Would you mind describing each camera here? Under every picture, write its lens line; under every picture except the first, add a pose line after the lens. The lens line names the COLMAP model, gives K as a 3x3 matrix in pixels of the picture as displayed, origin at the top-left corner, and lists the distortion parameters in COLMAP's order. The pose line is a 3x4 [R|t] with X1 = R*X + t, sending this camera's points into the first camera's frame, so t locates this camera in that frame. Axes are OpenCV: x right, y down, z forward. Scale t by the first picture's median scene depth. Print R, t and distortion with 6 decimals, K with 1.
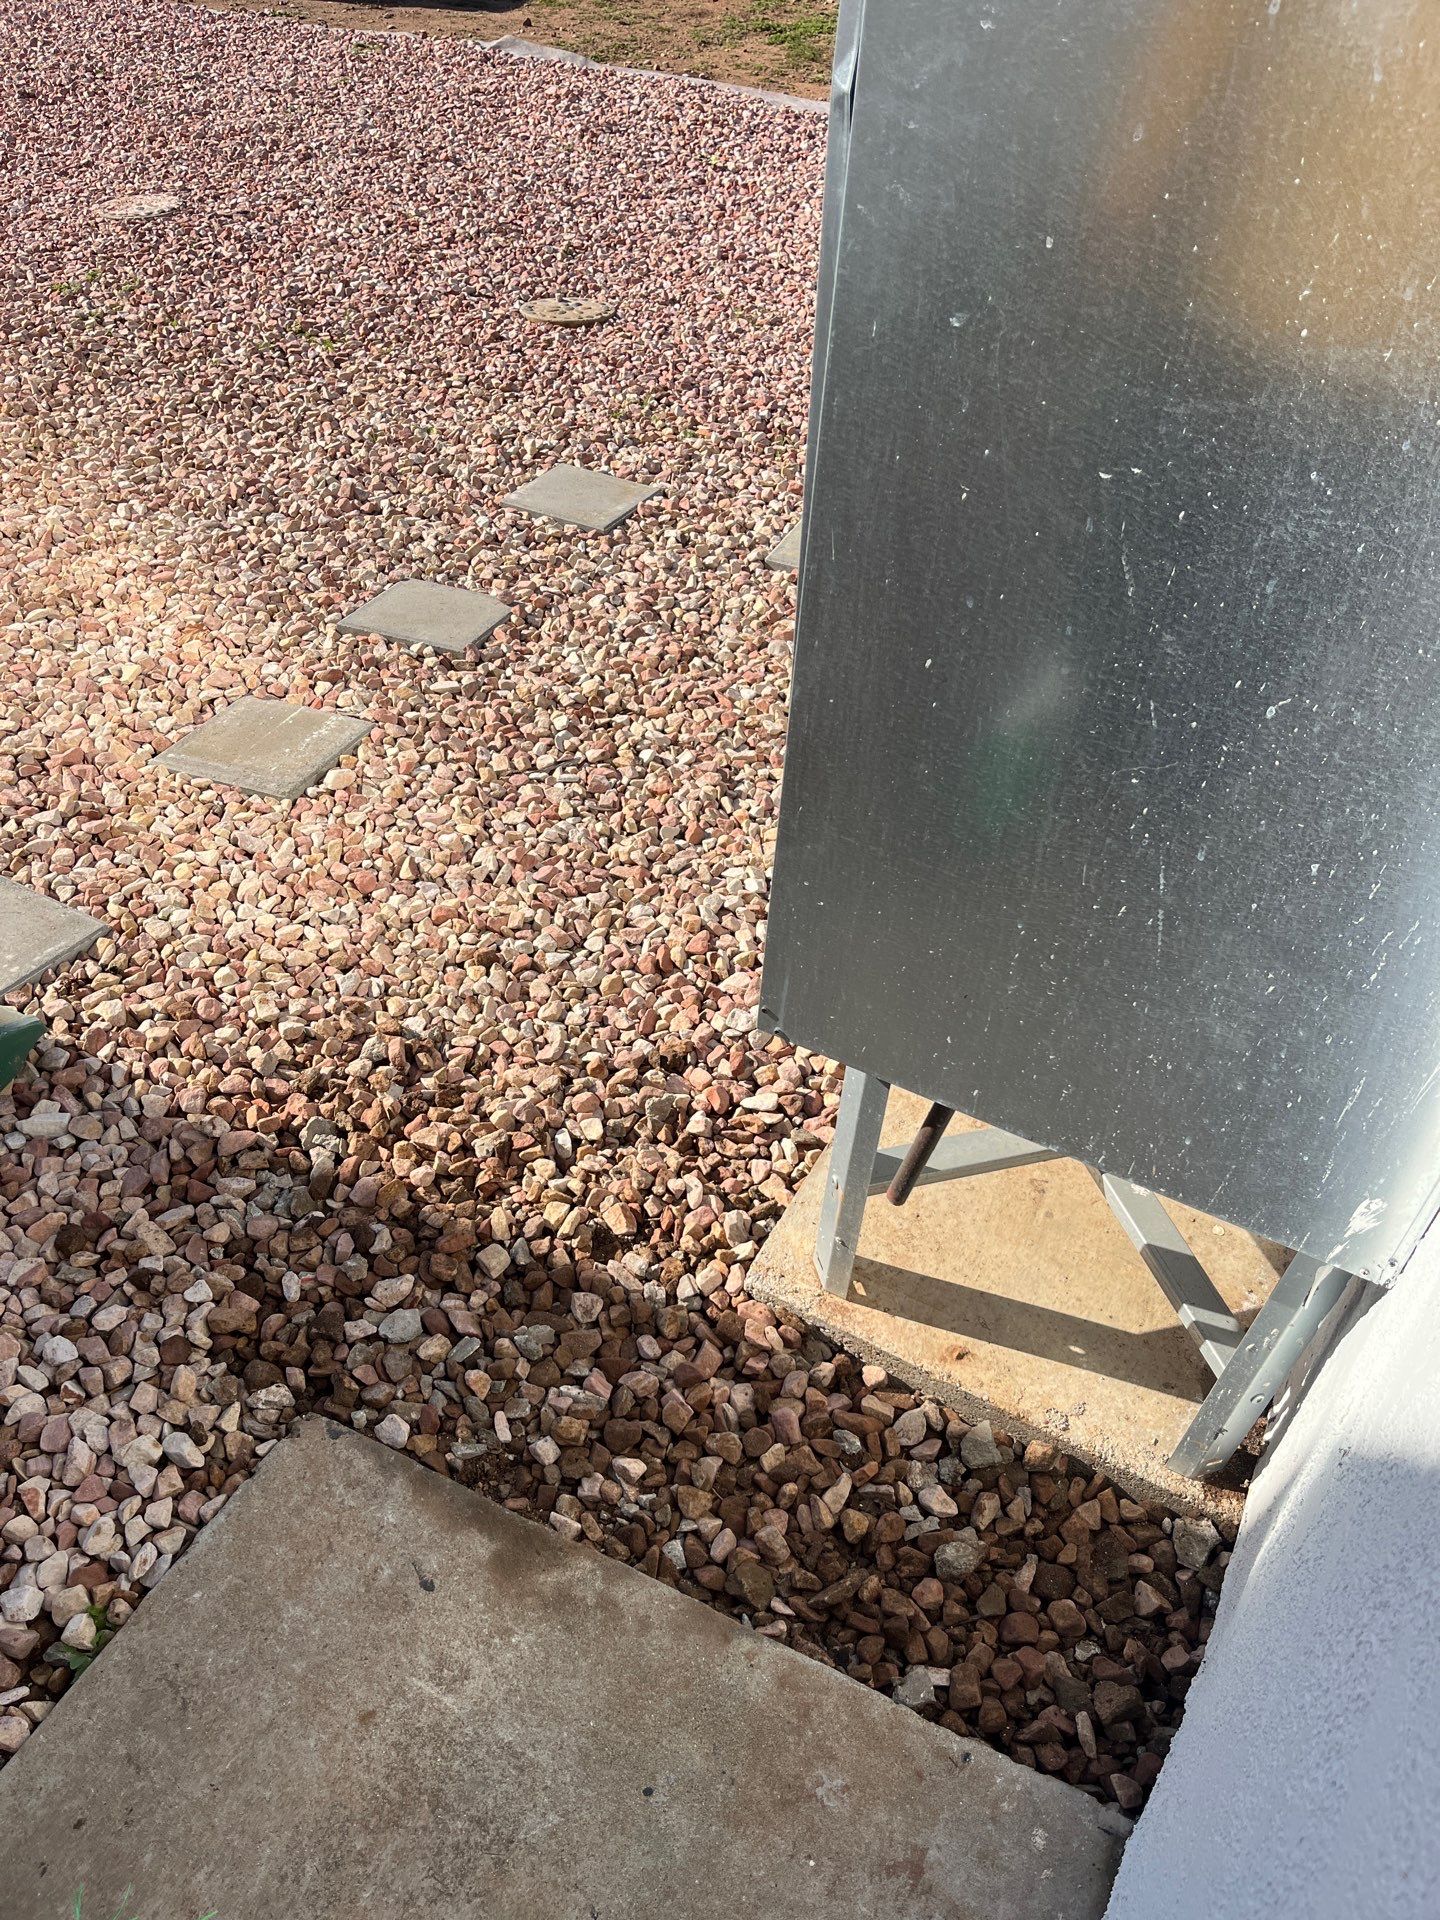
lens RADIAL K [[1470.6, 0, 709.6], [0, 1470.6, 950.9], [0, 0, 1]] dist [0.042958, -0.071216]
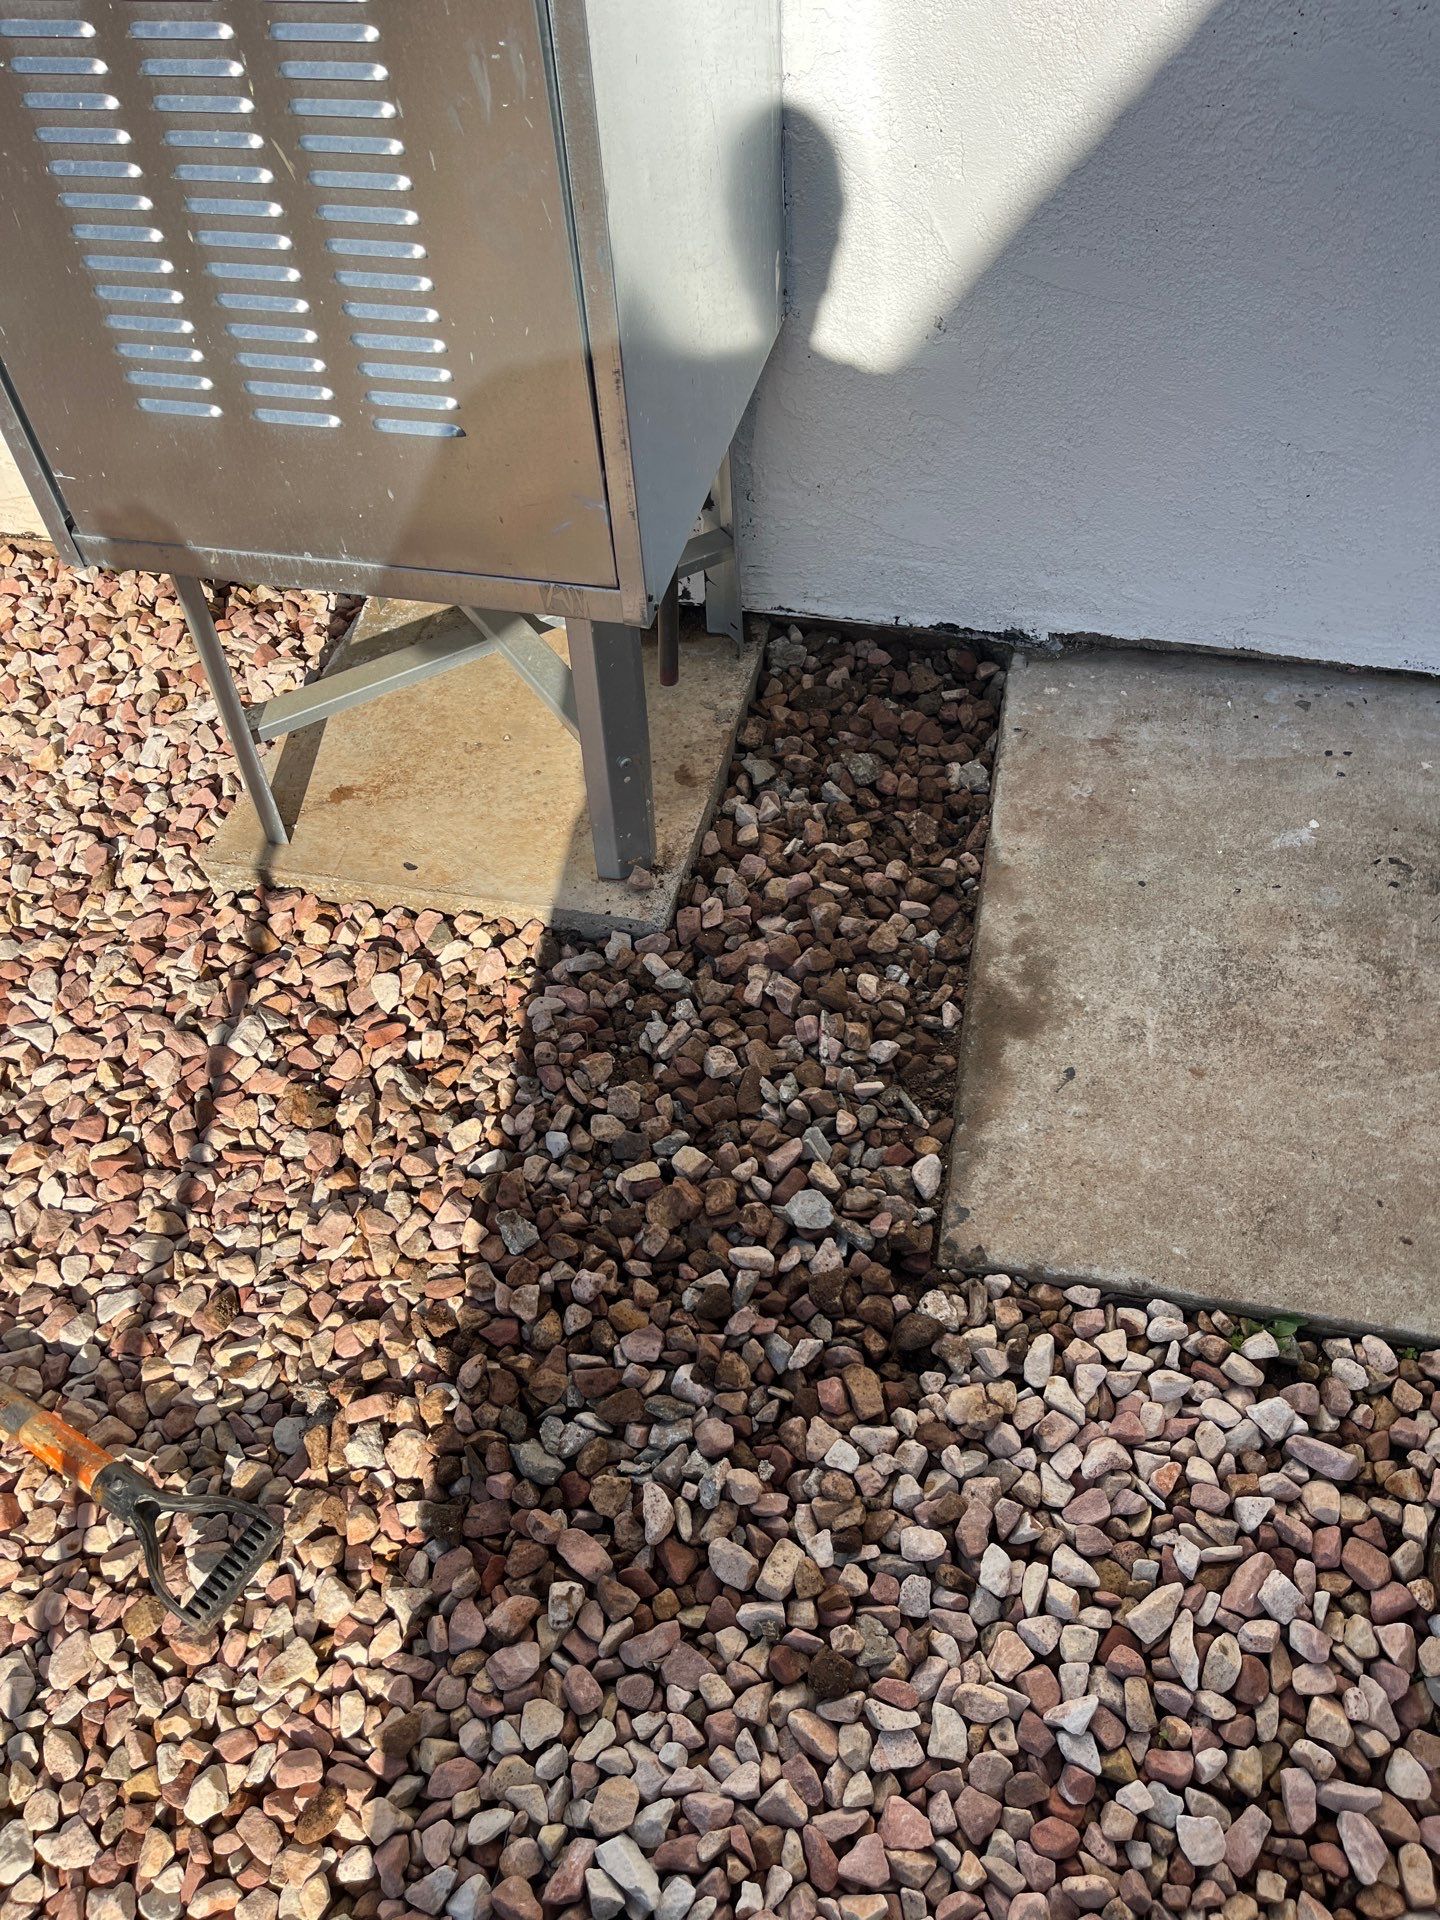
lens RADIAL K [[1470.6, 0, 706.7], [0, 1470.6, 973.0], [0, 0, 1]] dist [0.042958, -0.071216]
pose [[-0.253911, -0.767739, 0.588308, -0.677320], [0.663234, 0.304527, 0.683655, -0.481860], [-0.704024, 0.563774, 0.431867, 0.667916]]
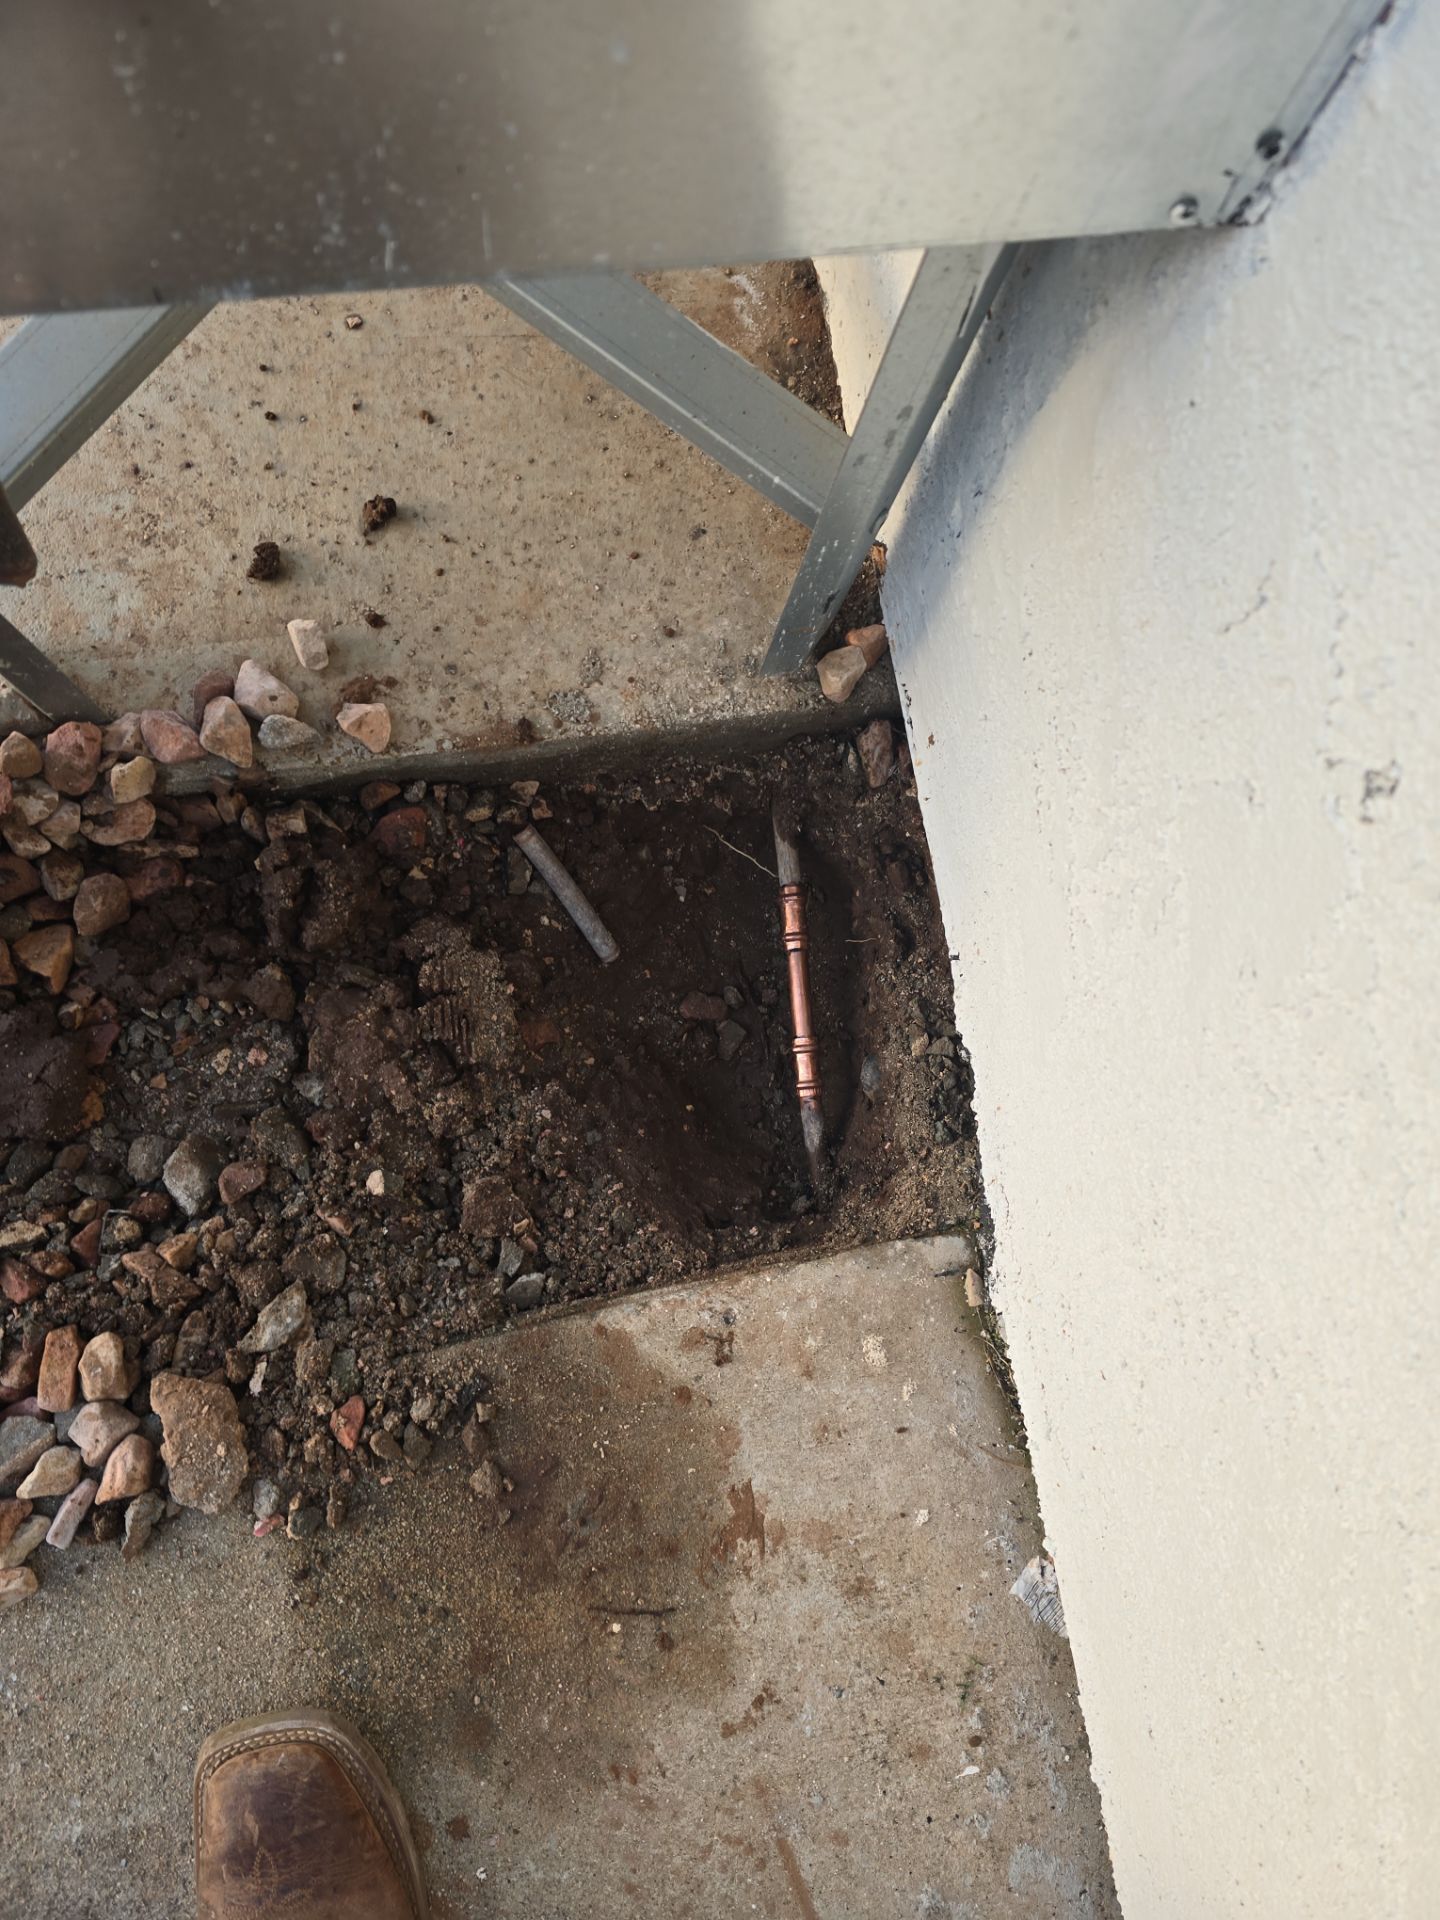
lens RADIAL K [[1284.4, 0, 728.5], [0, 1284.4, 953.5], [0, 0, 1]] dist [0.052594, -0.051743]
pose [[0.787598, -0.599574, 0.142128, 0.171514], [0.352467, 0.627562, 0.694214, 0.062415], [-0.505426, -0.496666, 0.705597, 0.627538]]
